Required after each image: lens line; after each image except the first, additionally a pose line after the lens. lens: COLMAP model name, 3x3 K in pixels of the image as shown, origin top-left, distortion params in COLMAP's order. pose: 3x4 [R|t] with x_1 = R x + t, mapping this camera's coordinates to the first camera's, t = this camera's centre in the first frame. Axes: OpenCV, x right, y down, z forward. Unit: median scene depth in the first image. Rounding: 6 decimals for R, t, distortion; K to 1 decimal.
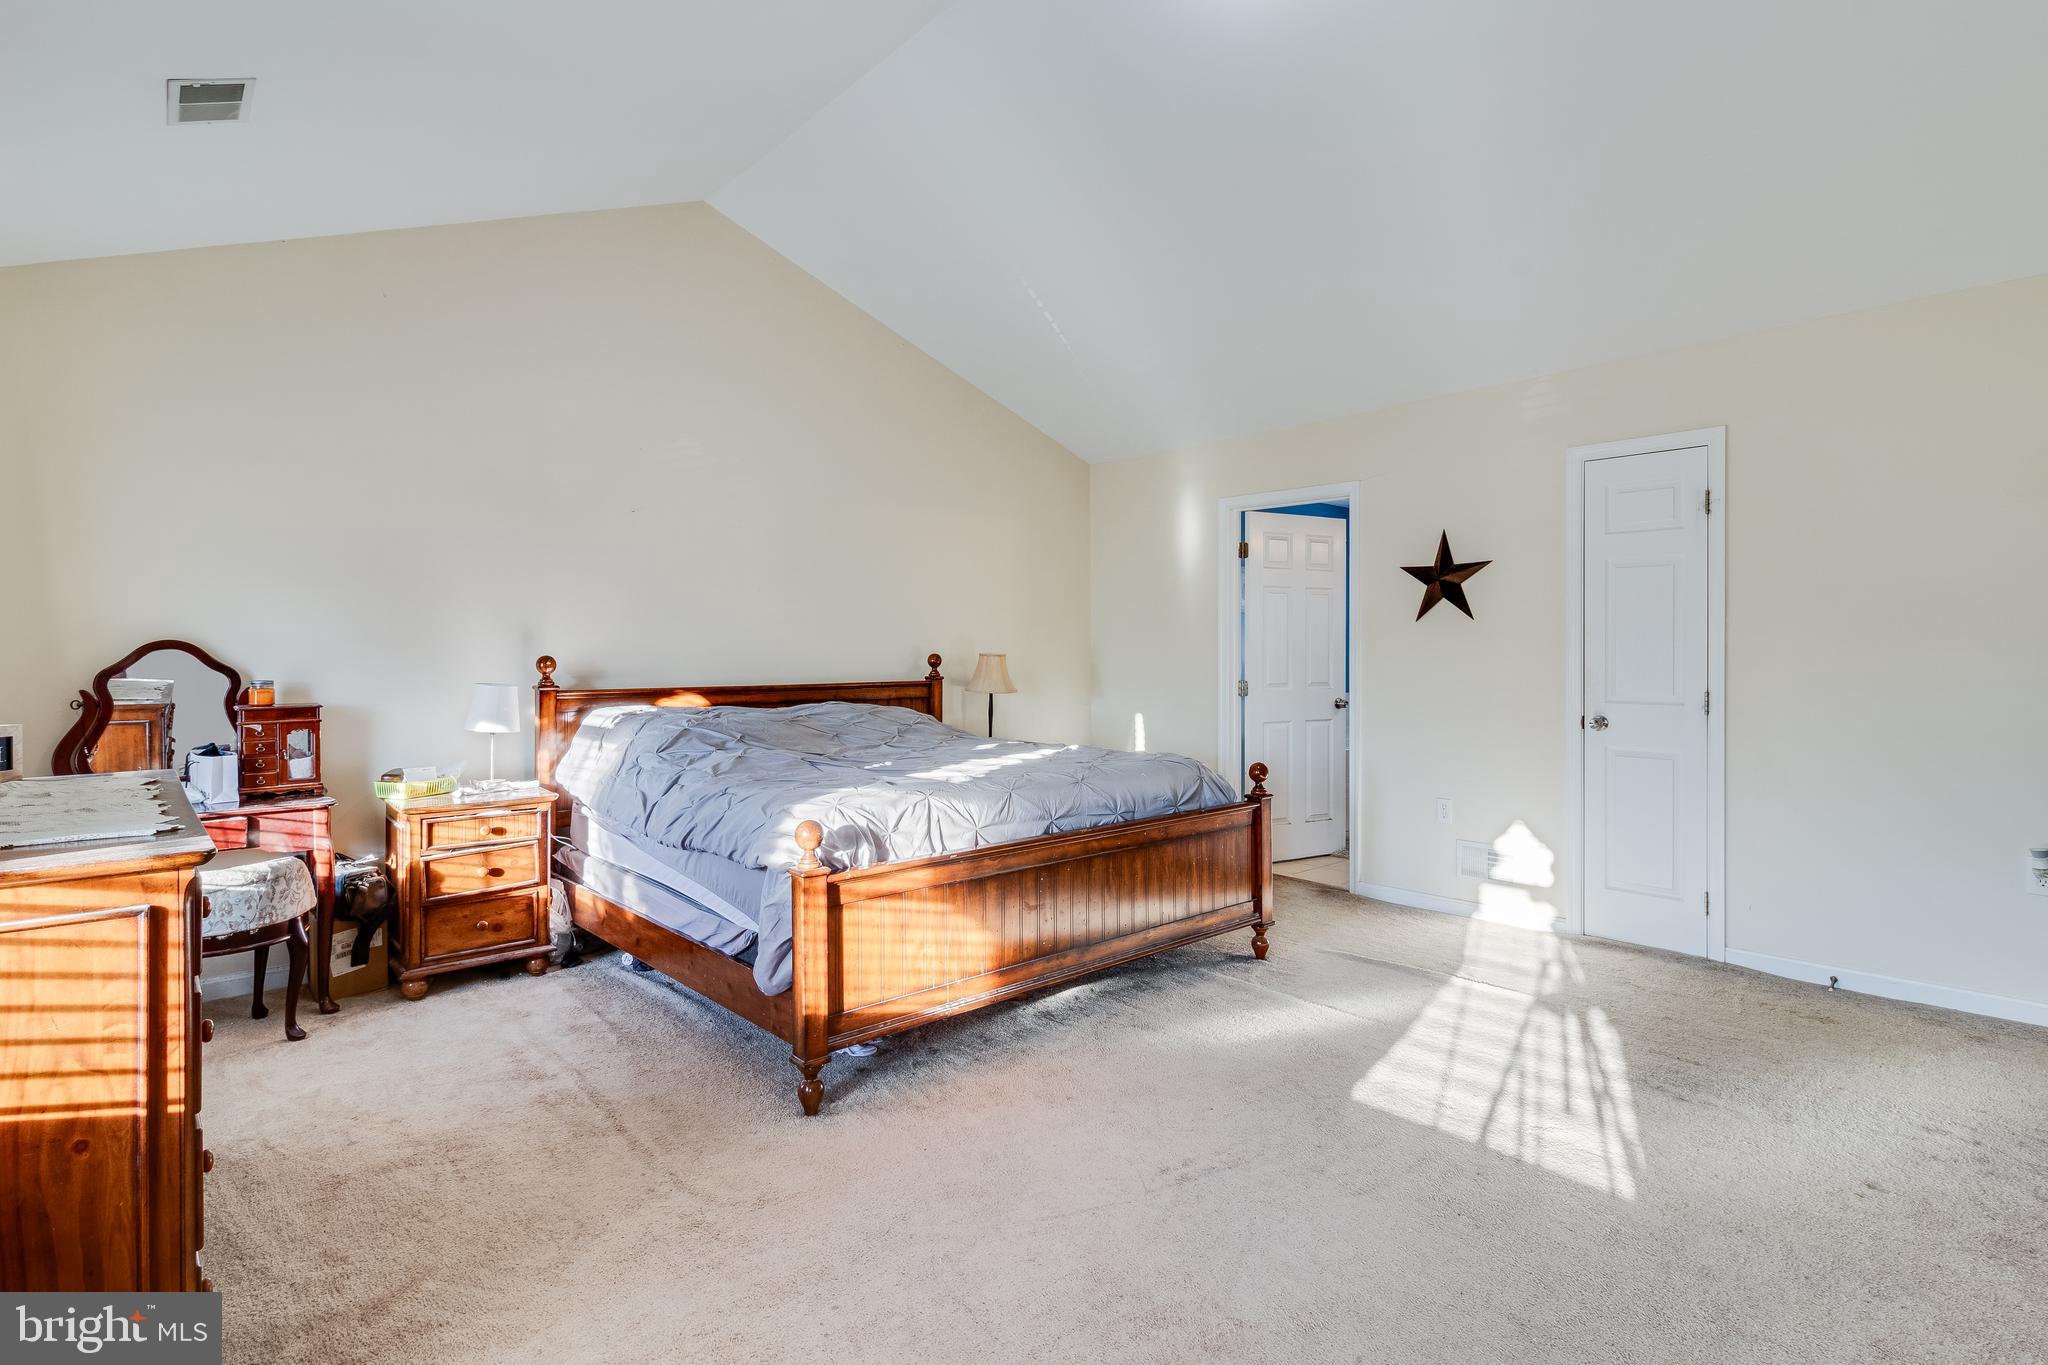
lens RADIAL K [[1009.2, 0, 1051.8], [0, 1009.2, 653.4], [0, 0, 1]] dist [-0.002753, -0.000029]
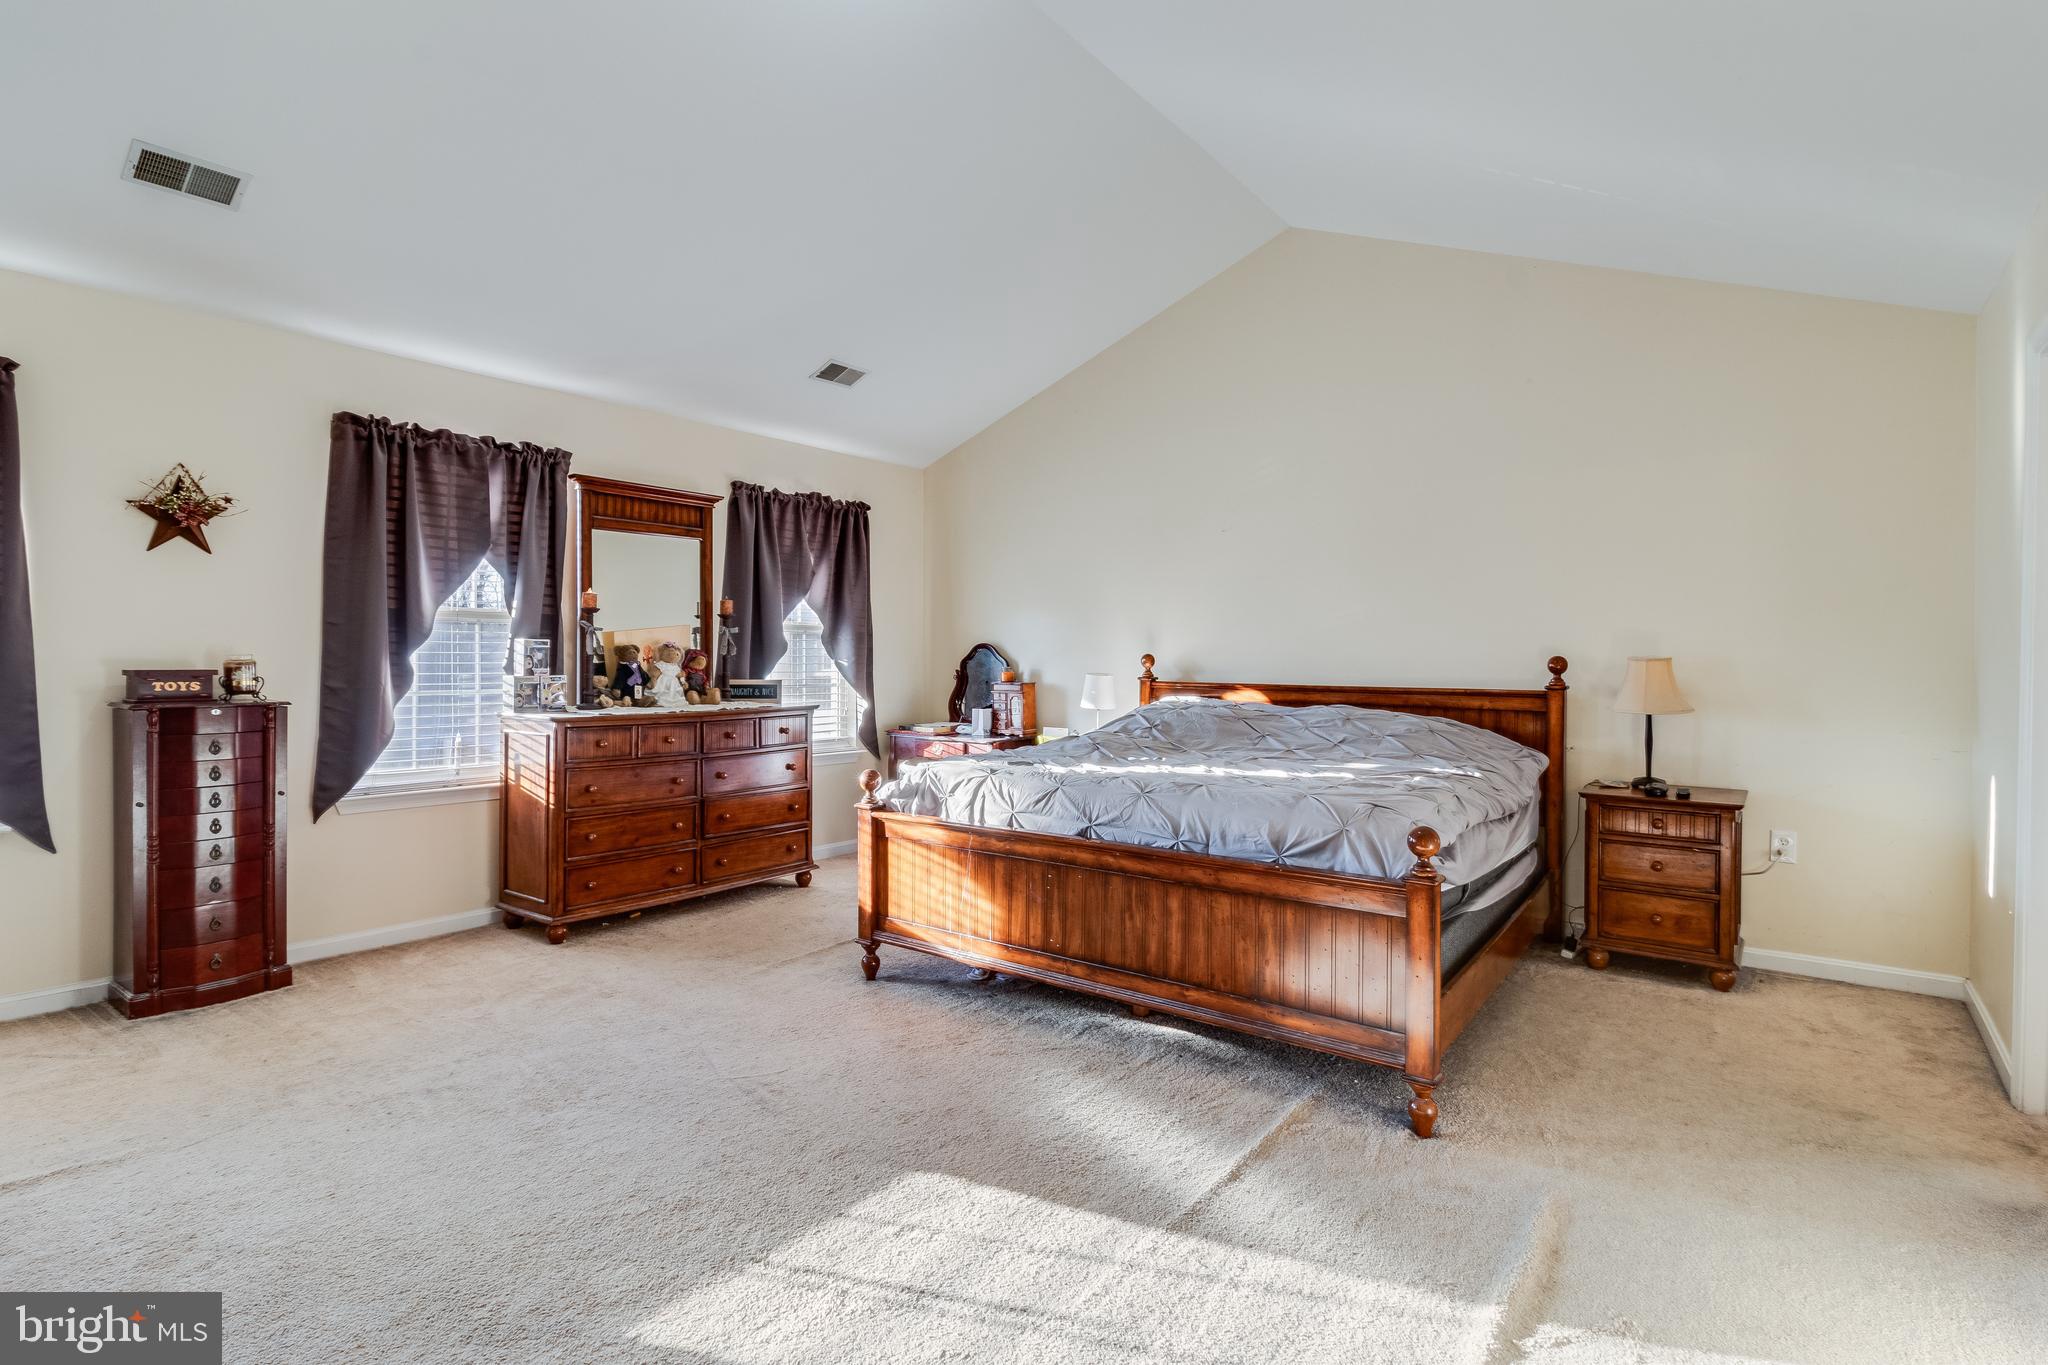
lens RADIAL K [[1009.2, 0, 1026.3], [0, 1009.2, 669.6], [0, 0, 1]] dist [-0.002753, -0.000029]
pose [[0.188856, 0.019562, -0.981810, 0.945317], [-0.008376, 0.999797, 0.018309, -0.000533], [0.981969, 0.004766, 0.188981, 0.765626]]
